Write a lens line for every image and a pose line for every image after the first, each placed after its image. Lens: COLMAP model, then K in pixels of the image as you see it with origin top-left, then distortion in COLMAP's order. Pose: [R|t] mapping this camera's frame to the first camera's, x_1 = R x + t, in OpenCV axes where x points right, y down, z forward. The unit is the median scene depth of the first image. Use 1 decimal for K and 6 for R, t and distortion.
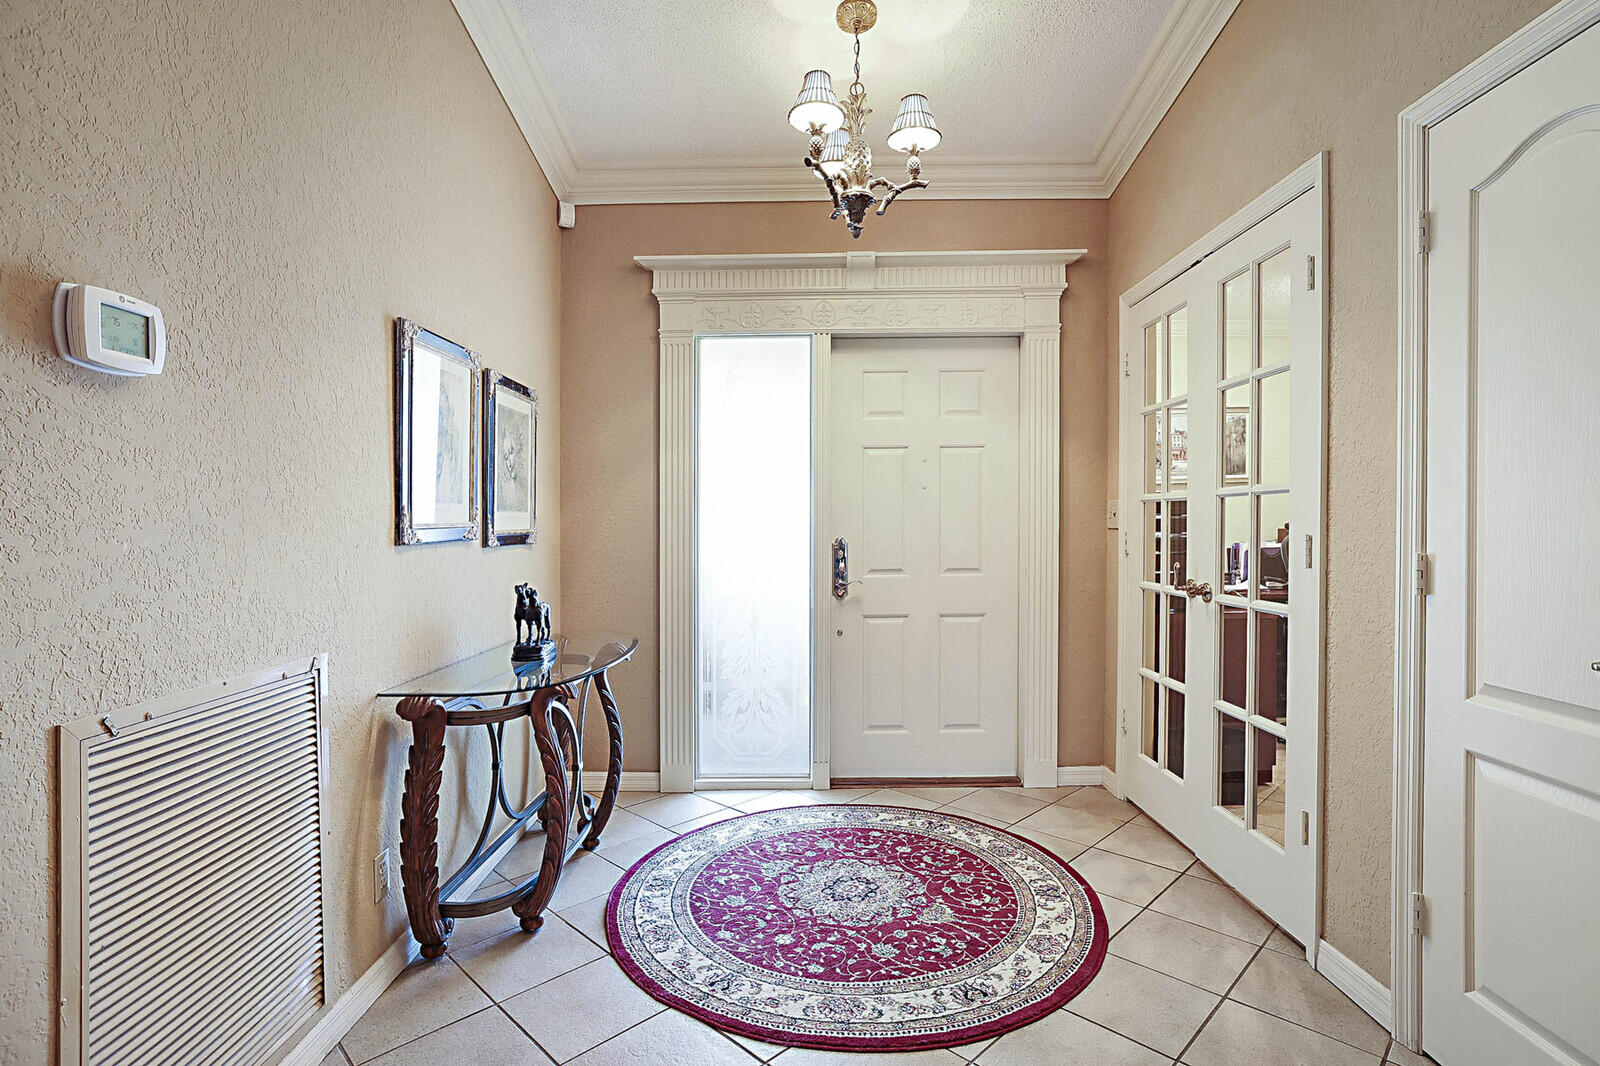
lens RADIAL K [[810.4, 0, 830.8], [0, 810.4, 533.3], [0, 0, 1]] dist [-0.043493, 0.024290]
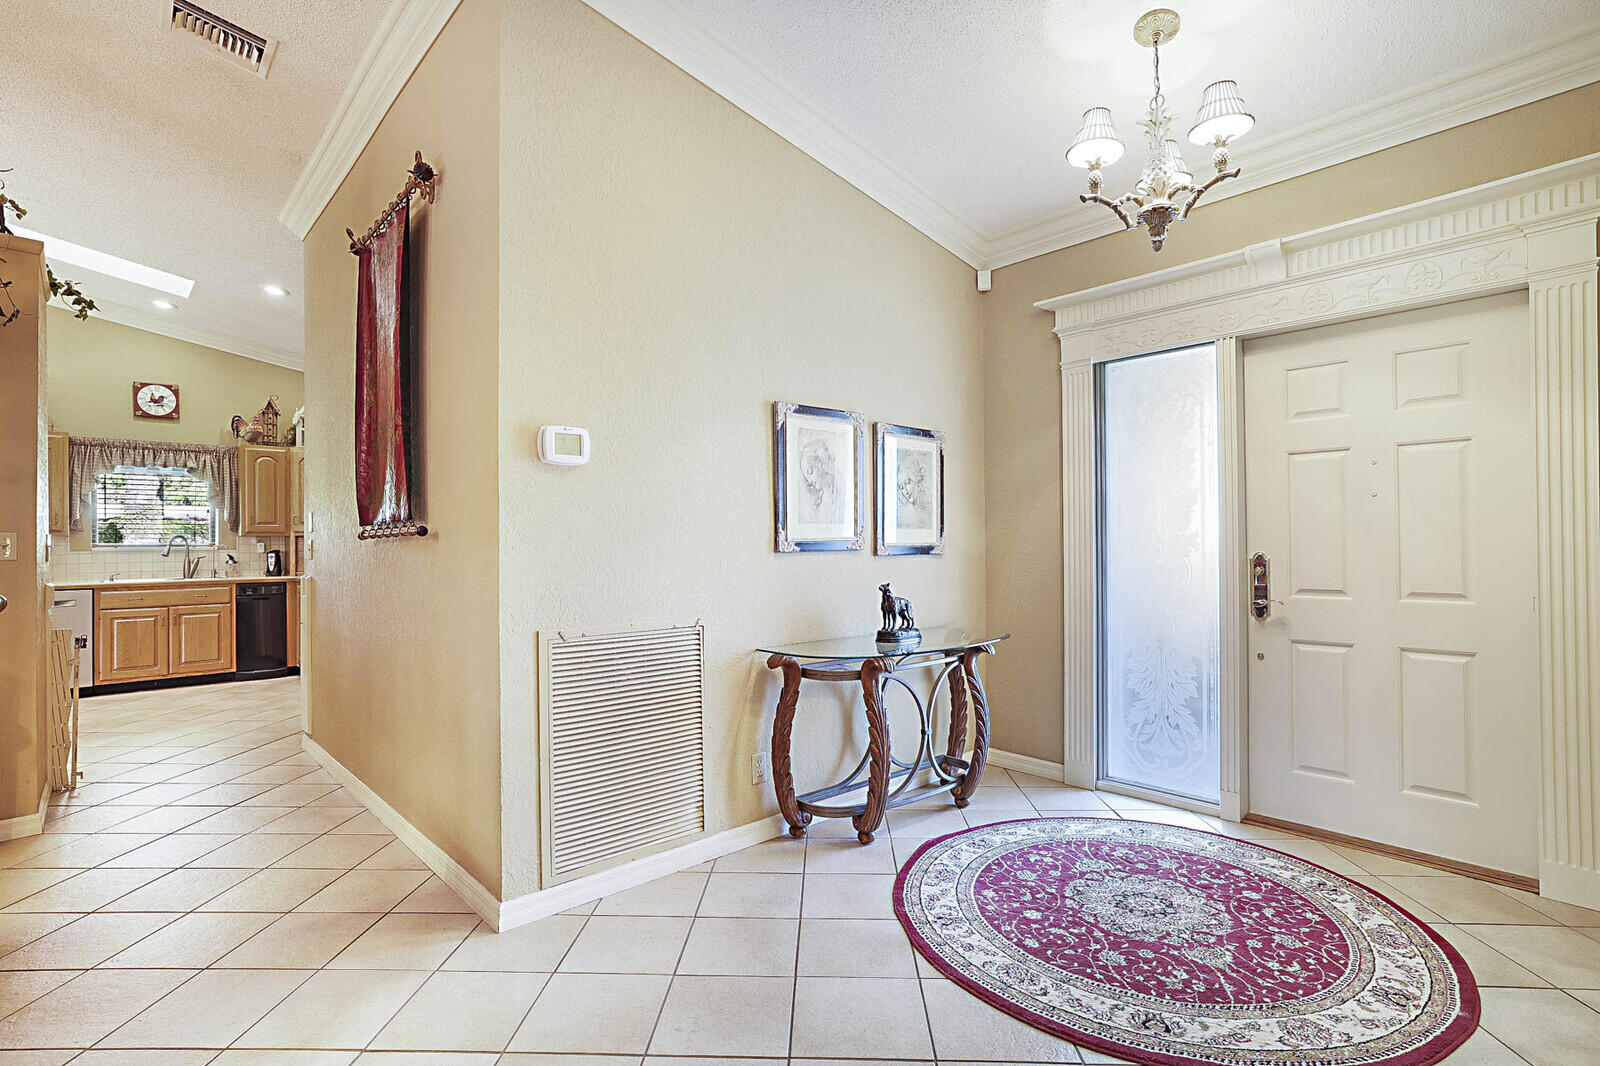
lens RADIAL K [[754.8, 0, 793.8], [0, 754.8, 535.6], [0, 0, 1]] dist [-0.031574, 0.018260]
pose [[0.680449, -0.003823, -0.732786, 0.386023], [-0.008255, 0.999883, -0.012882, 0.001125], [0.732749, 0.014815, 0.680337, 0.043326]]
